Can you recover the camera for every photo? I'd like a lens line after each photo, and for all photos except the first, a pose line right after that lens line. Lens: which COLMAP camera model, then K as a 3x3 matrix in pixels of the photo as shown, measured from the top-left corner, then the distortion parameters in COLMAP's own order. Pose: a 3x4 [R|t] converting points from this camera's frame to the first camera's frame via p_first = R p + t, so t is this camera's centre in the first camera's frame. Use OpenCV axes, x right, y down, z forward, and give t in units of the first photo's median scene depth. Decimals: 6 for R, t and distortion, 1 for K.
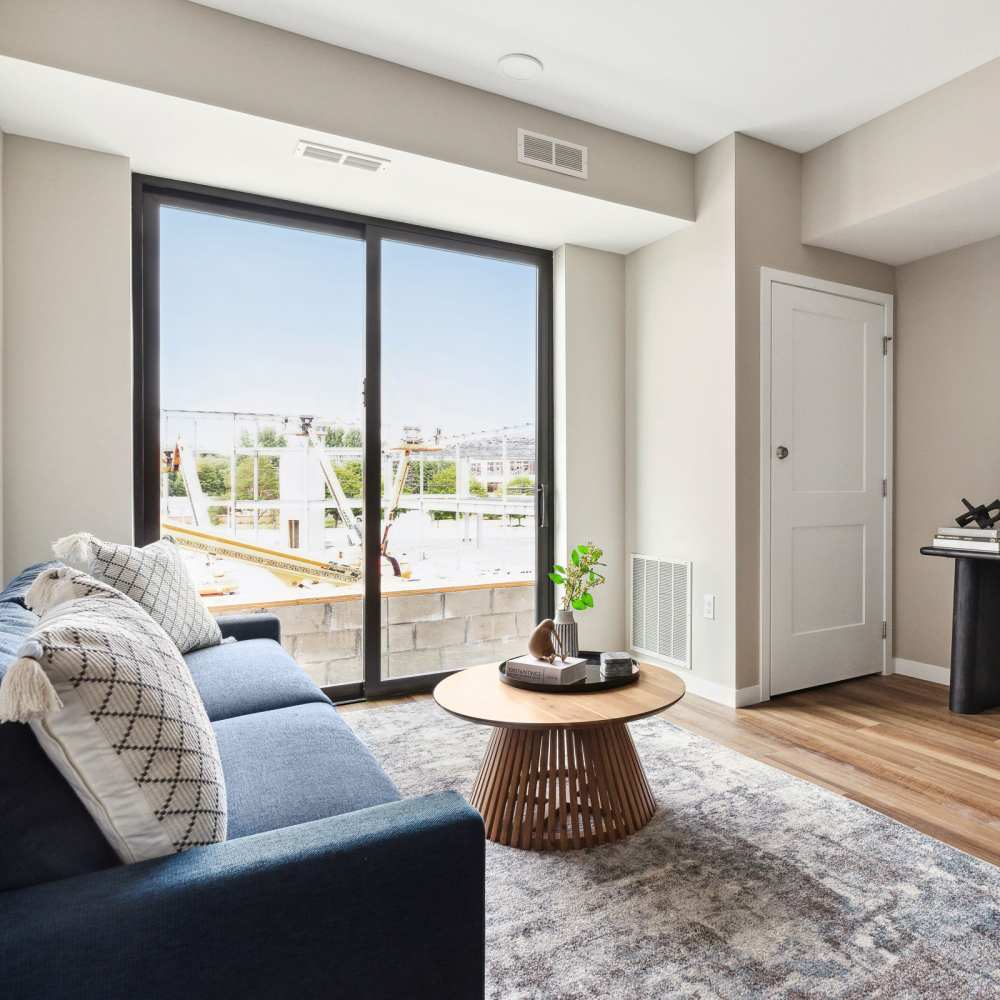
lens RADIAL K [[663.5, 0, 500.0], [0, 663.5, 500.0], [0, 0, 1]] dist [-0.002906, -0.001534]
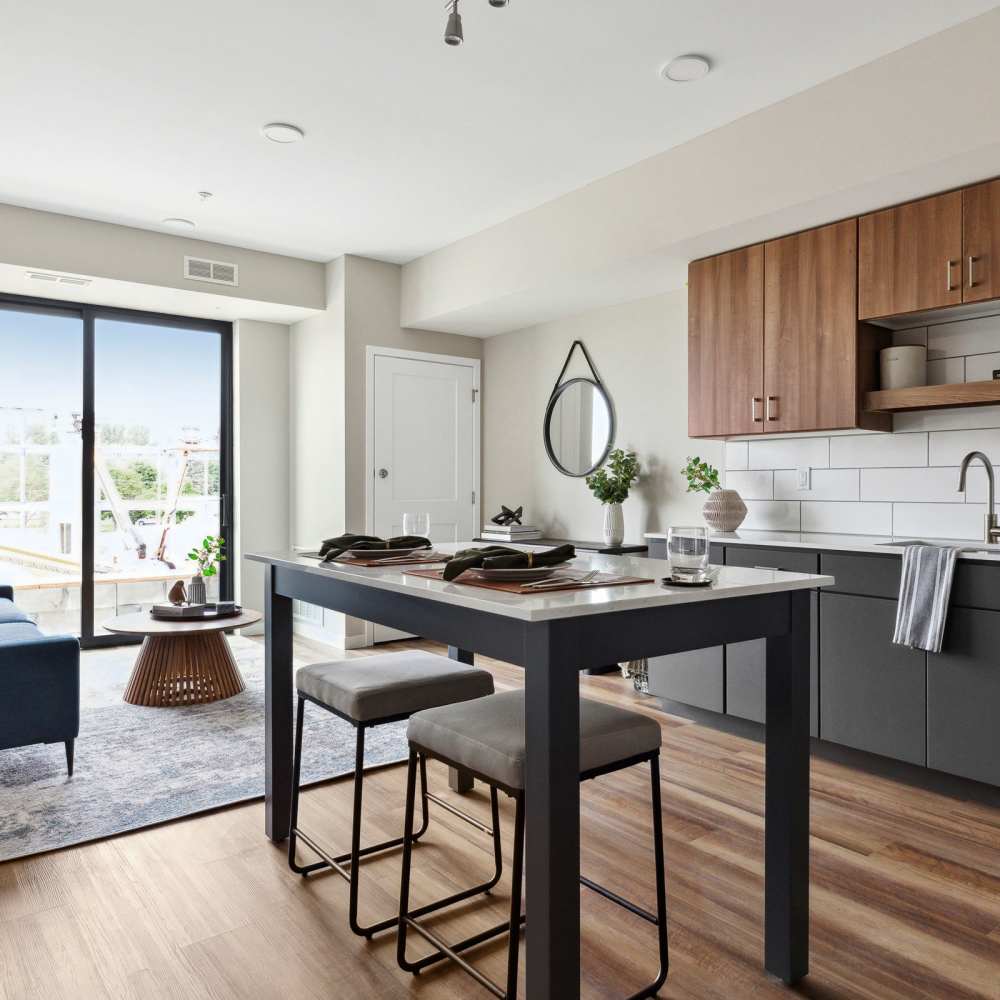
lens RADIAL K [[926.4, 0, 498.7], [0, 926.4, 494.9], [0, 0, 1]] dist [-0.000805, 0.000640]
pose [[0.994763, 0.002853, 0.102169, 0.463895], [-0.002467, 0.999989, -0.003902, -0.017508], [-0.102180, 0.003629, 0.994759, -1.015785]]
